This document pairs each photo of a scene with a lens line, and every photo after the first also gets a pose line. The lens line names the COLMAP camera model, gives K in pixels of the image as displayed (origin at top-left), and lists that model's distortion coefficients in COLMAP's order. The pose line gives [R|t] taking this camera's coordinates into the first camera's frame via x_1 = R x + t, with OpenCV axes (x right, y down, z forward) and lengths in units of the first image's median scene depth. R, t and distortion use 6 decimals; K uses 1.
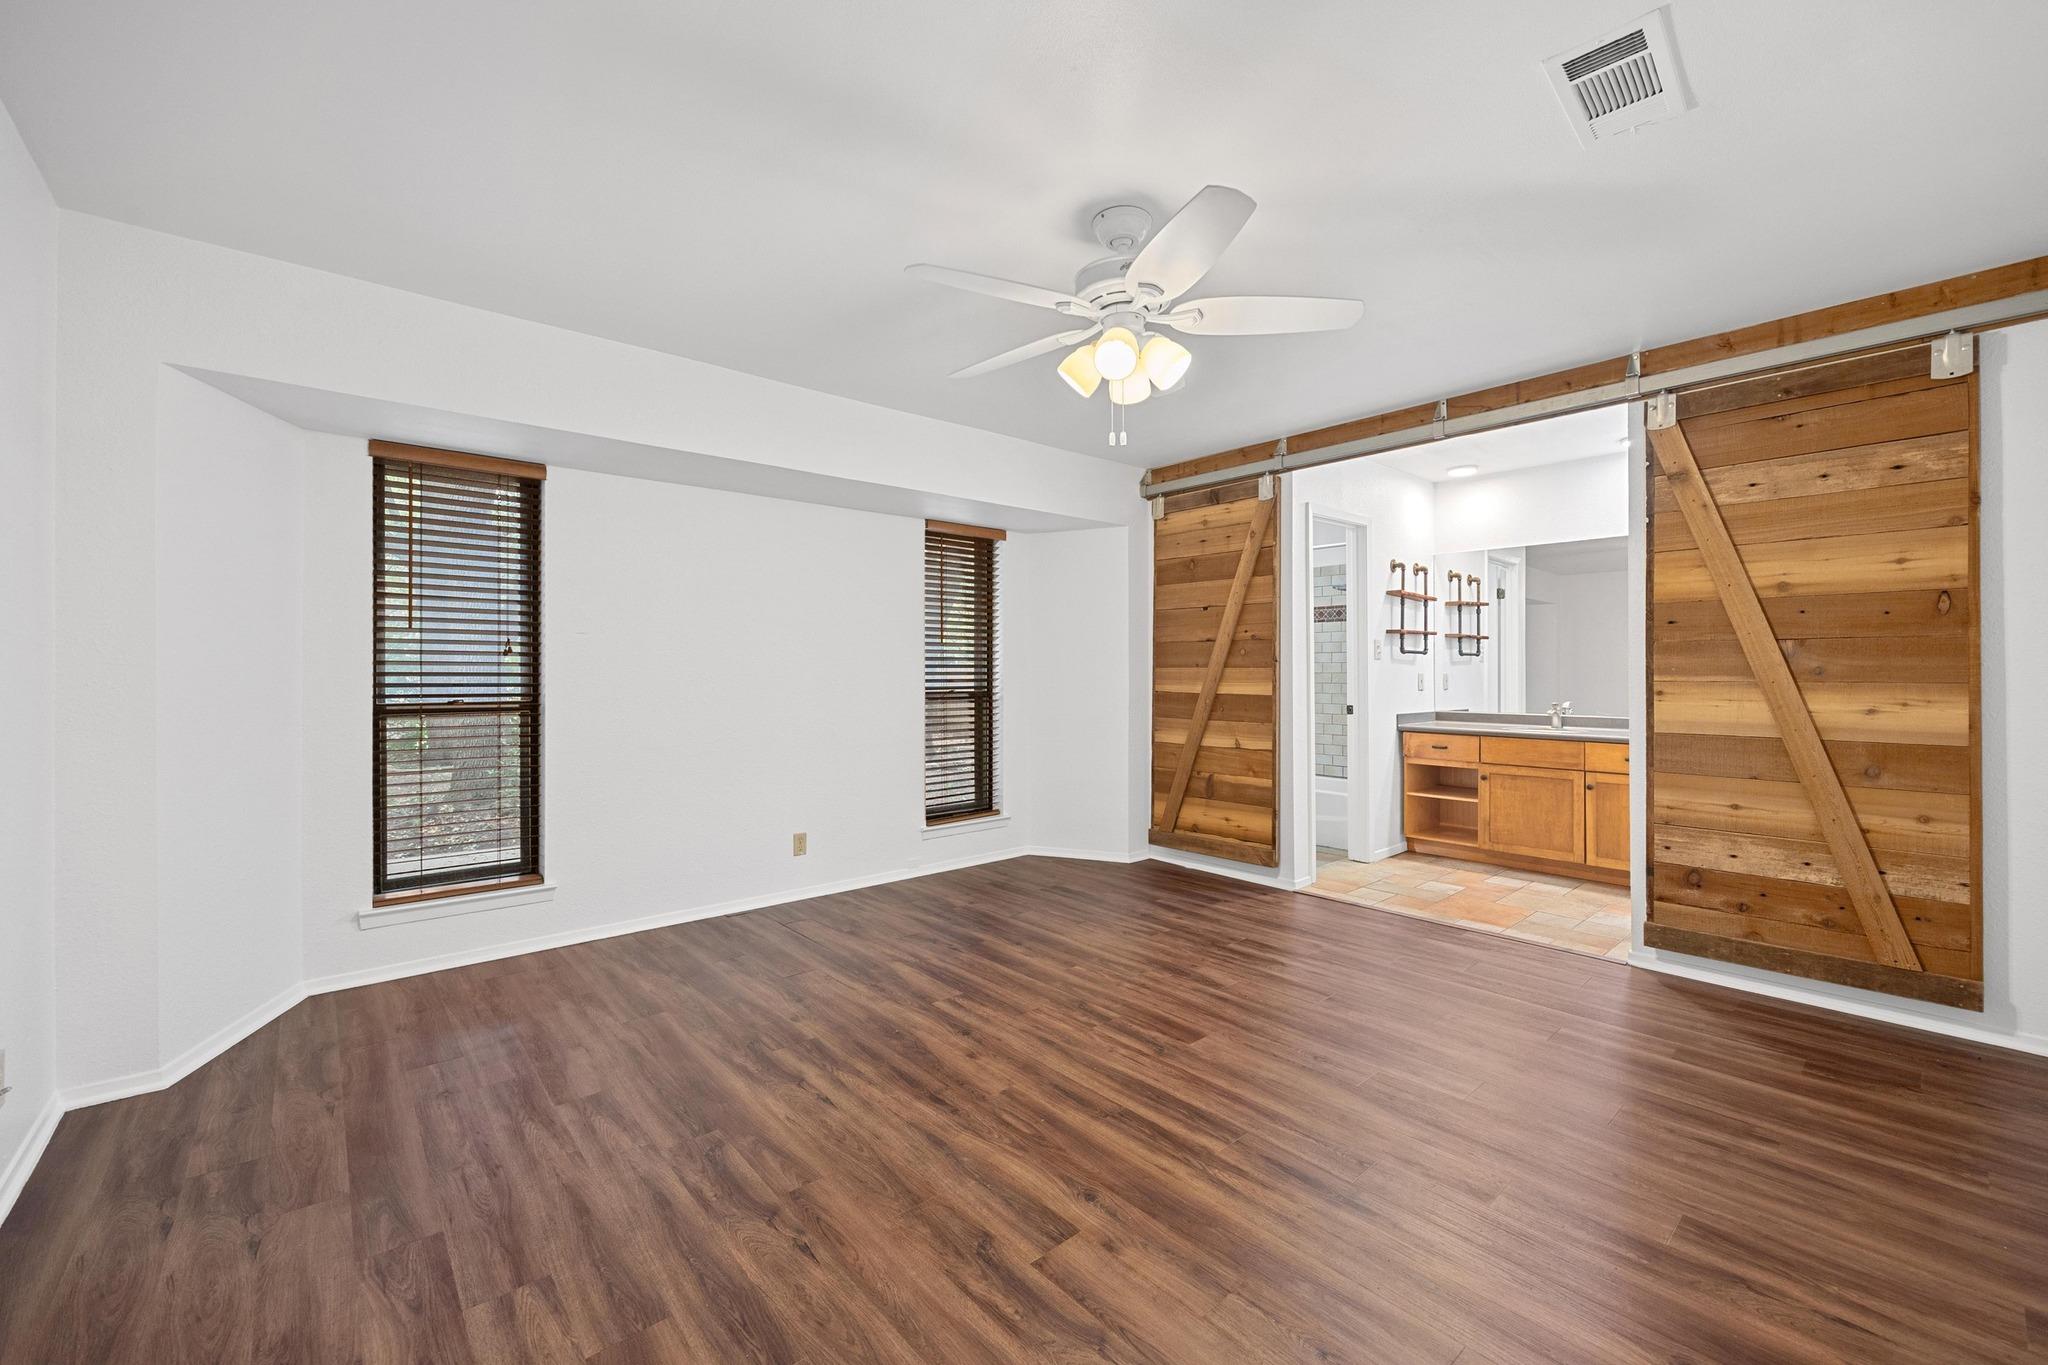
lens RADIAL K [[831.4, 0, 1024.0], [0, 831.4, 672.5], [0, 0, 1]] dist [-0.003309, -0.000877]
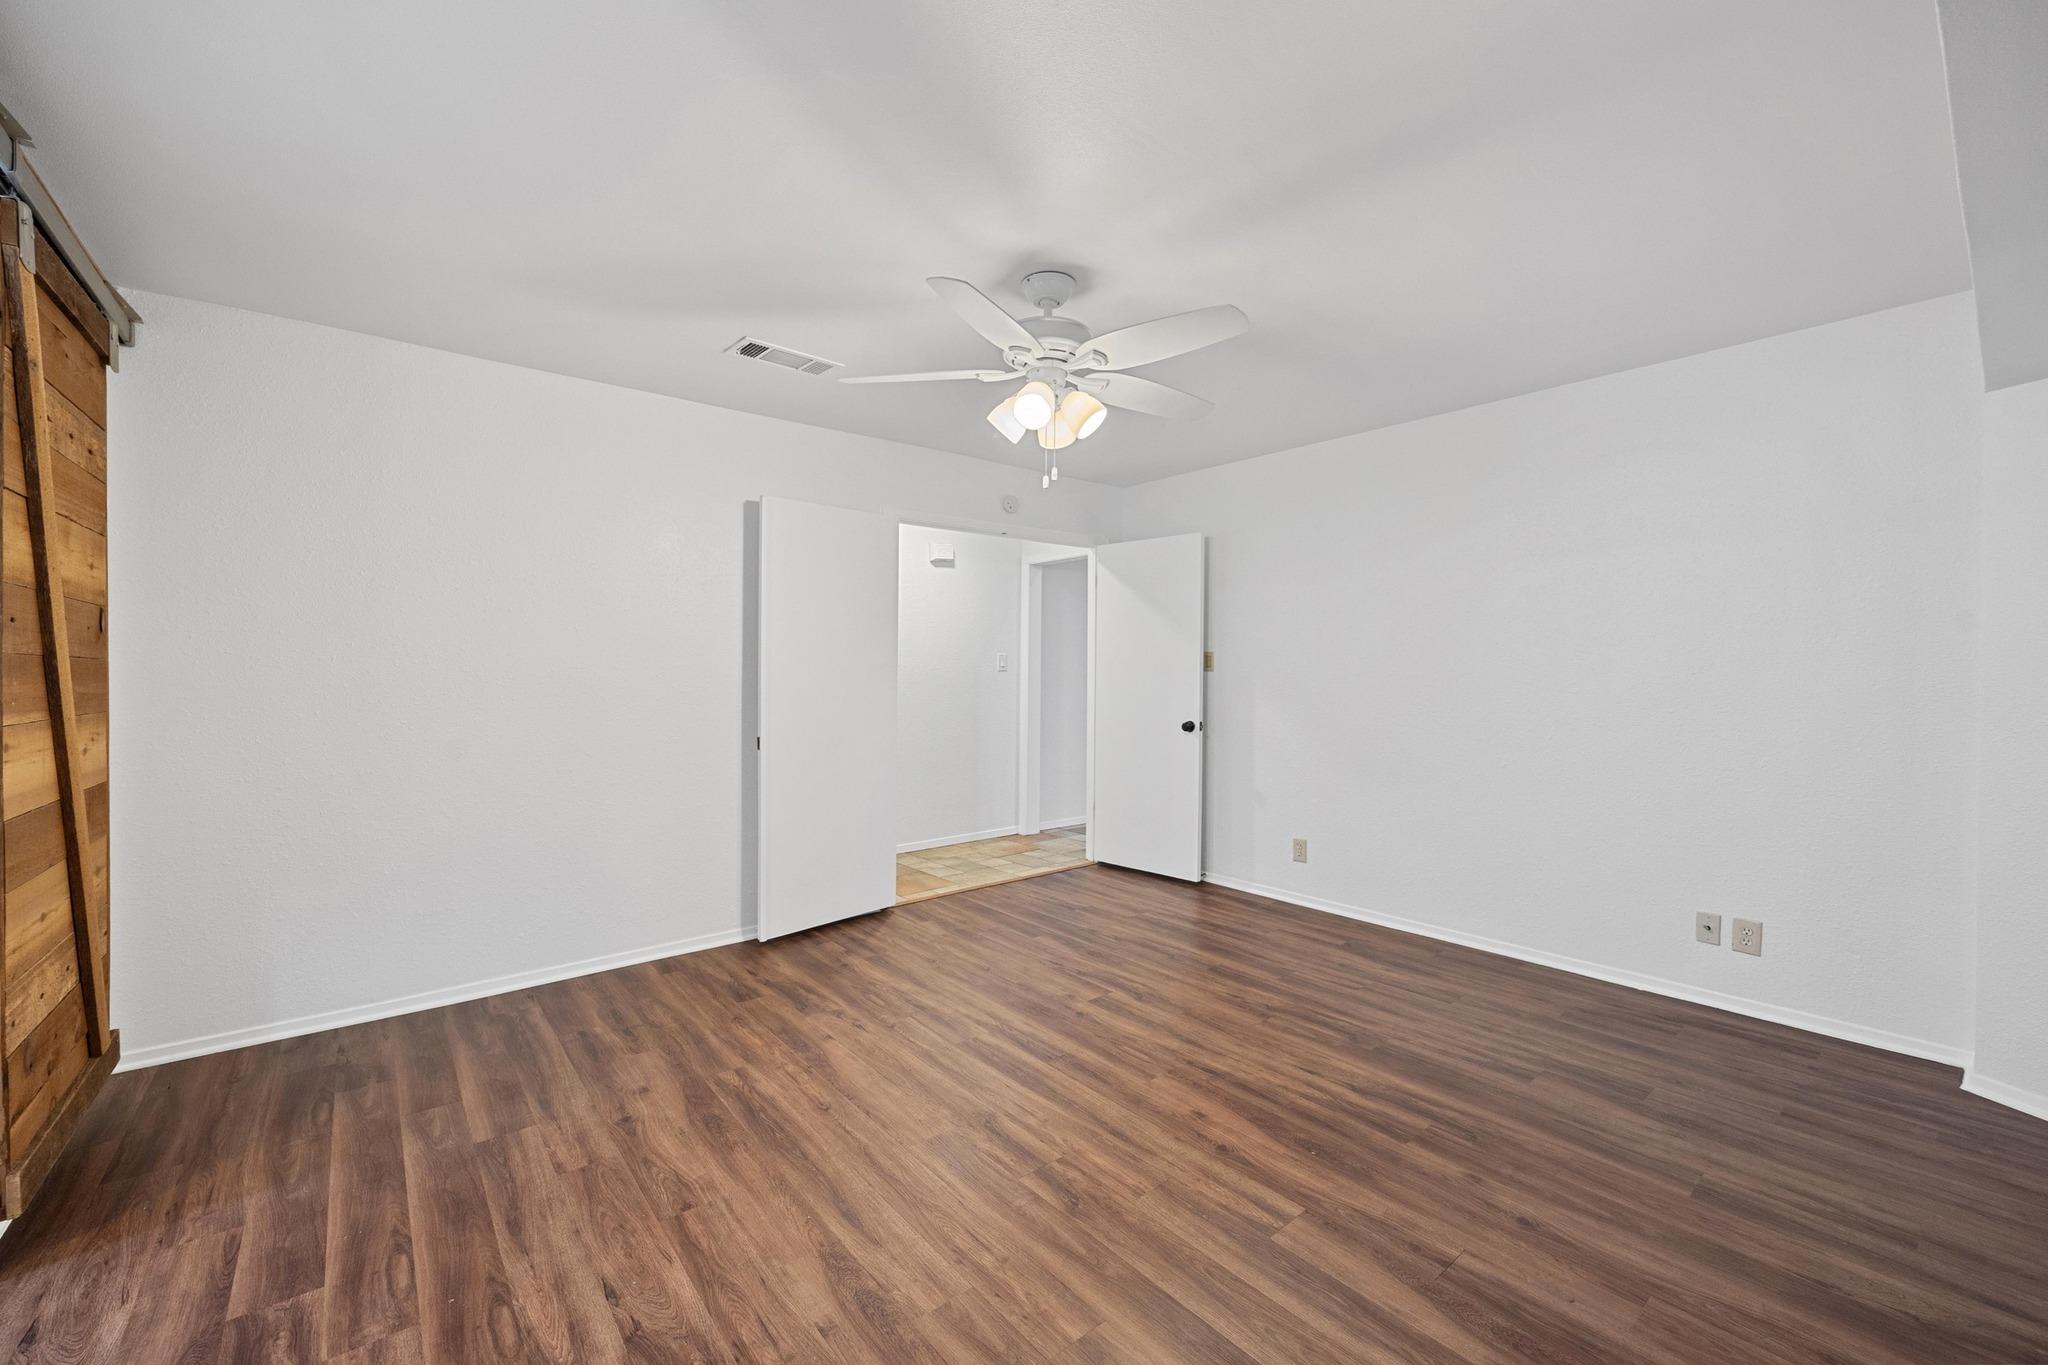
lens RADIAL K [[831.4, 0, 1025.9], [0, 831.4, 678.2], [0, 0, 1]] dist [-0.003309, -0.000877]
pose [[-0.999570, 0.005165, 0.028875, 0.107822], [0.005449, 0.999938, 0.009761, -0.029200], [-0.028823, 0.009914, -0.999535, 2.083829]]
